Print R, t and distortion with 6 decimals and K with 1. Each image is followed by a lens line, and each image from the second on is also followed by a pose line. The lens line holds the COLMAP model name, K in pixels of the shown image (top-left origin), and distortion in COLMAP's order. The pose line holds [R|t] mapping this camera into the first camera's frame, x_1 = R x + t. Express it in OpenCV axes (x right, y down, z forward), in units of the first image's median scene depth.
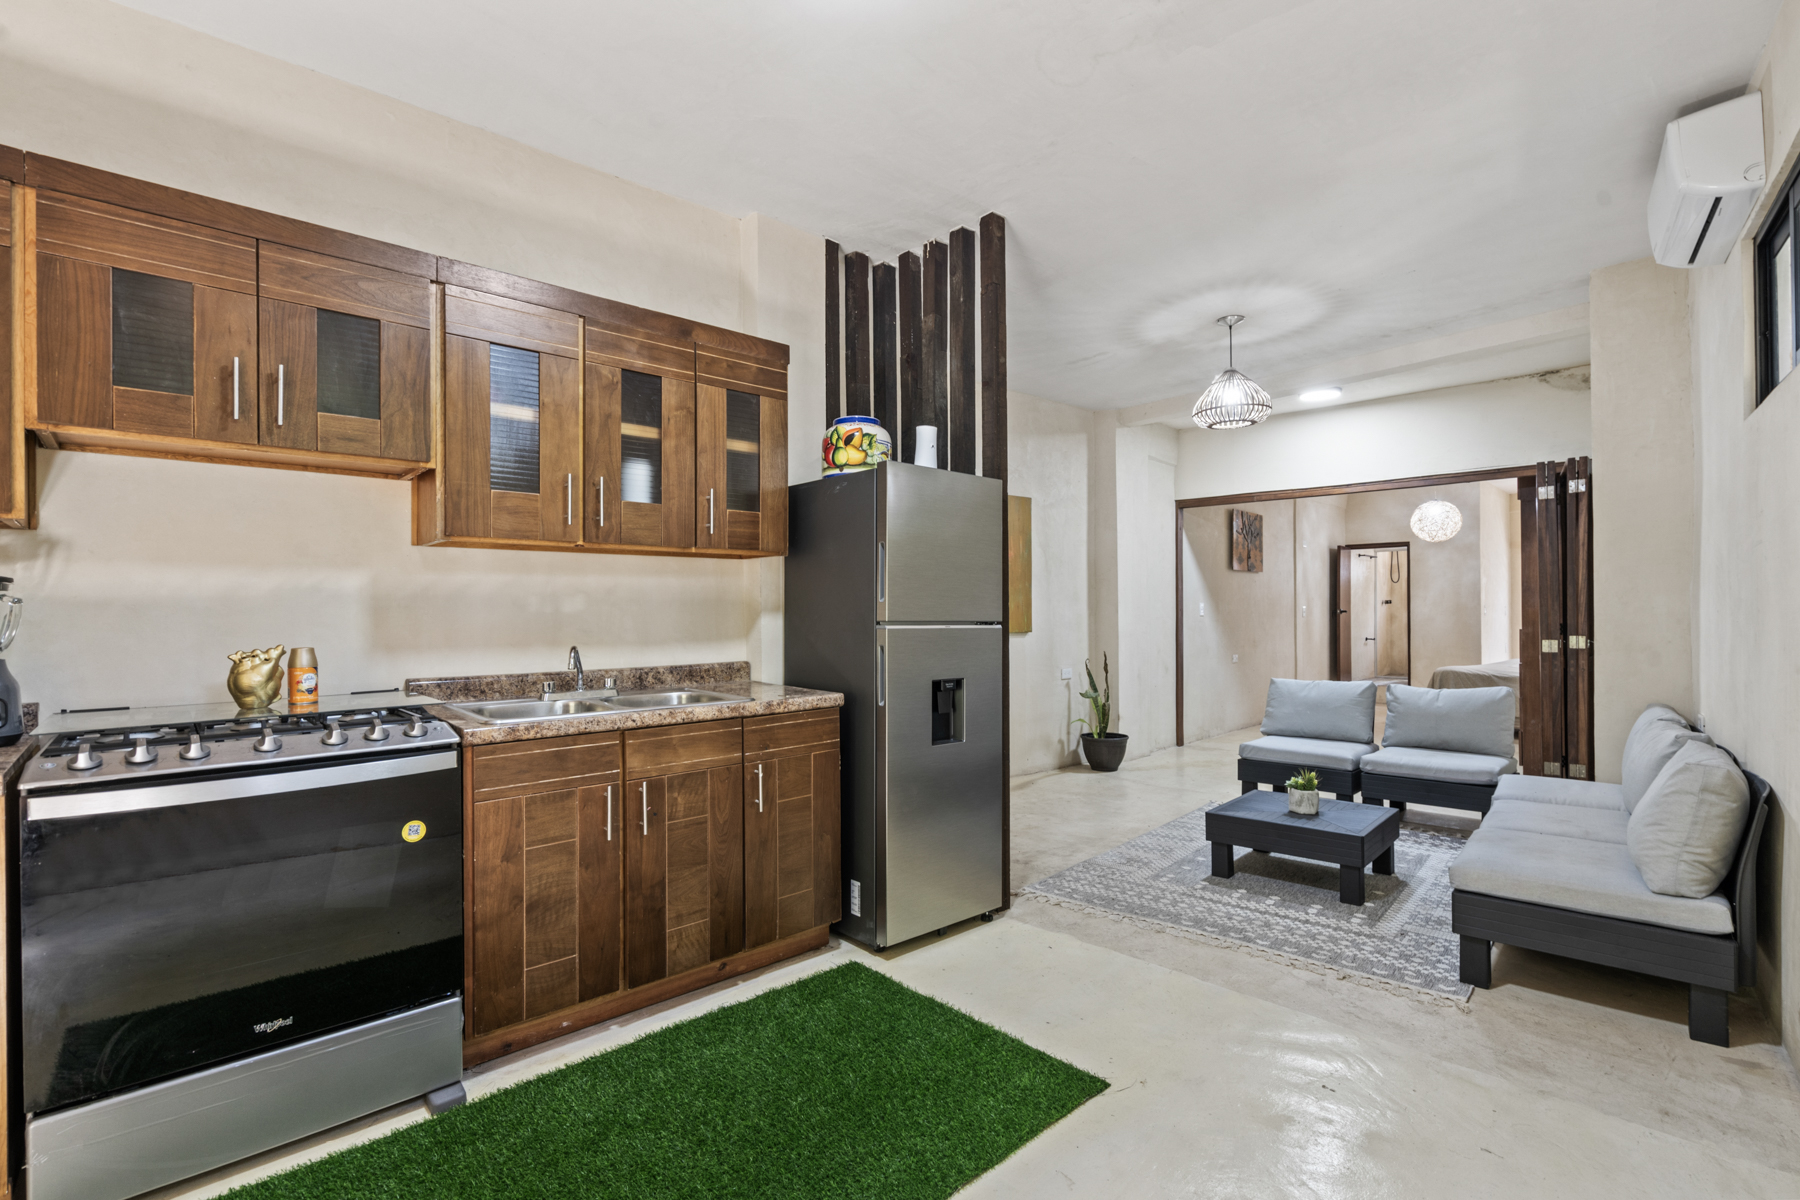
lens RADIAL K [[813.8, 0, 896.9], [0, 813.8, 610.0], [0, 0, 1]] dist [-0.001828, 0.000840]
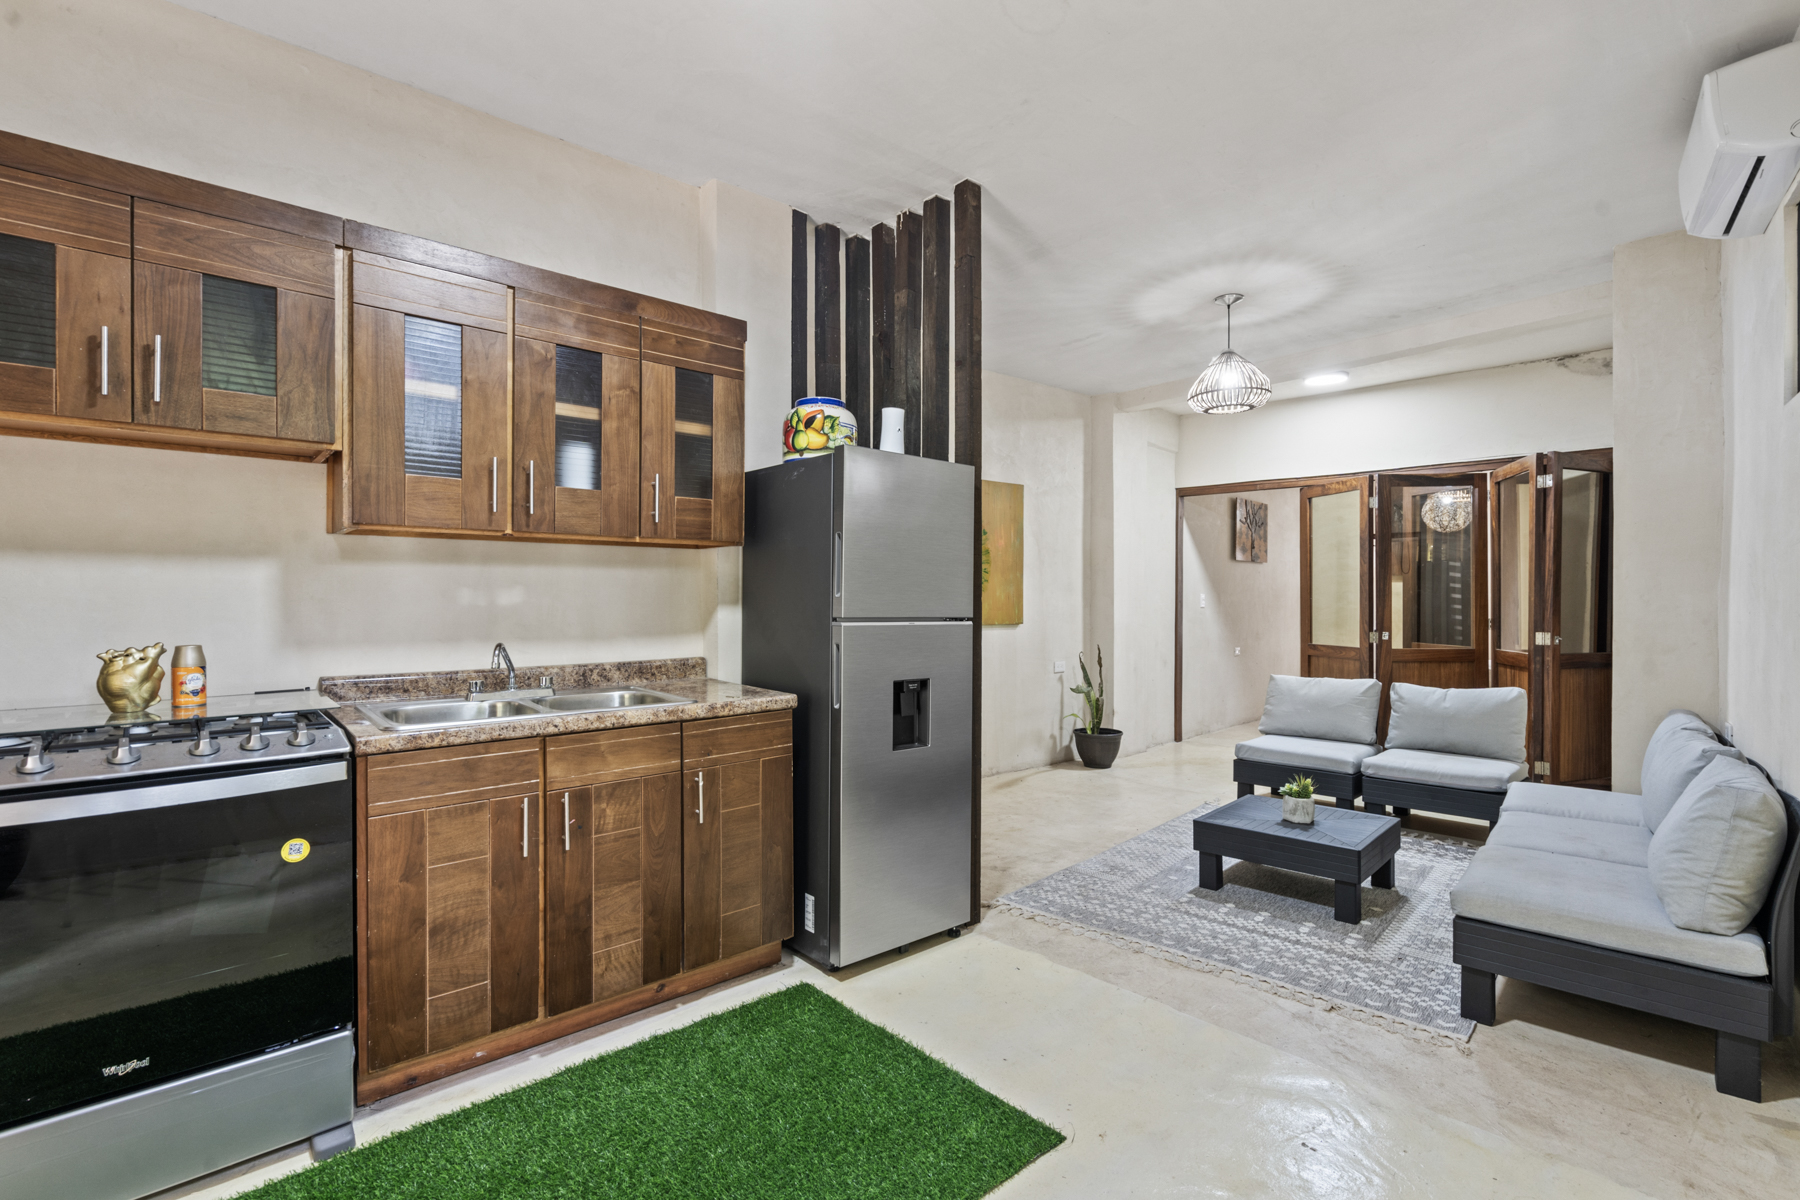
lens RADIAL K [[804.7, 0, 900.0], [0, 804.7, 600.0], [0, 0, 1]] dist [-0.001765, 0.000585]
pose [[0.999866, 0.007609, -0.014498, 0.069859], [-0.007513, 0.999949, 0.006703, -0.014021], [0.014548, -0.006593, 0.999872, 0.088069]]
